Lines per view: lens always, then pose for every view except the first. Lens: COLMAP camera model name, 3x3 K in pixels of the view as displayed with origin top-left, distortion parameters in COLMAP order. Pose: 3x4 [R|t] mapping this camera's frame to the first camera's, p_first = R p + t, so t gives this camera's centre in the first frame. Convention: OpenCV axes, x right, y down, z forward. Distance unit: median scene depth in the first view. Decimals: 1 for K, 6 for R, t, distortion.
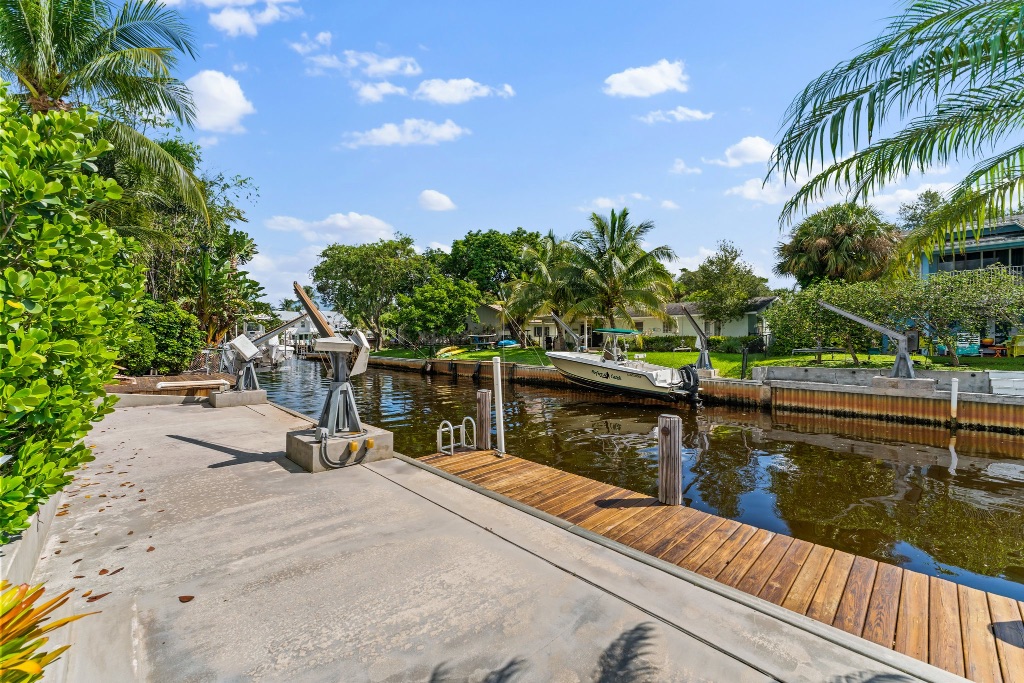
lens RADIAL K [[415.1, 0, 509.7], [0, 415.1, 341.5], [0, 0, 1]] dist [0.001082, -0.000048]
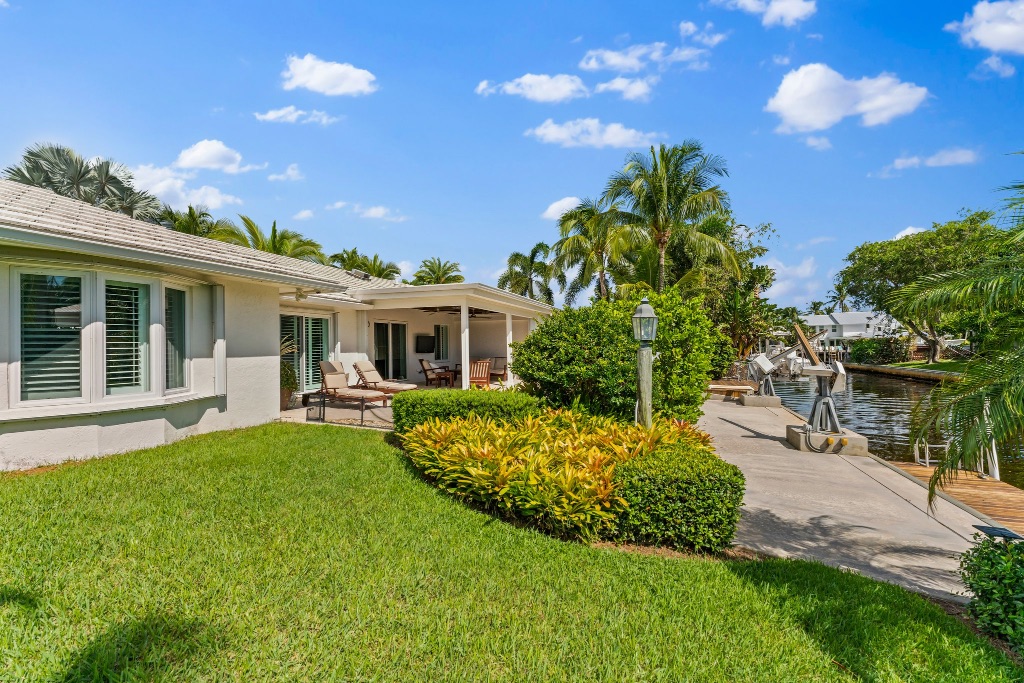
lens RADIAL K [[422.0, 0, 515.3], [0, 422.0, 344.7], [0, 0, 1]] dist [-0.001775, -0.000031]
pose [[0.442134, -0.009502, -0.896899, 0.069791], [0.004916, 0.999955, -0.008171, -0.012150], [0.896936, -0.000797, 0.442160, -0.098439]]
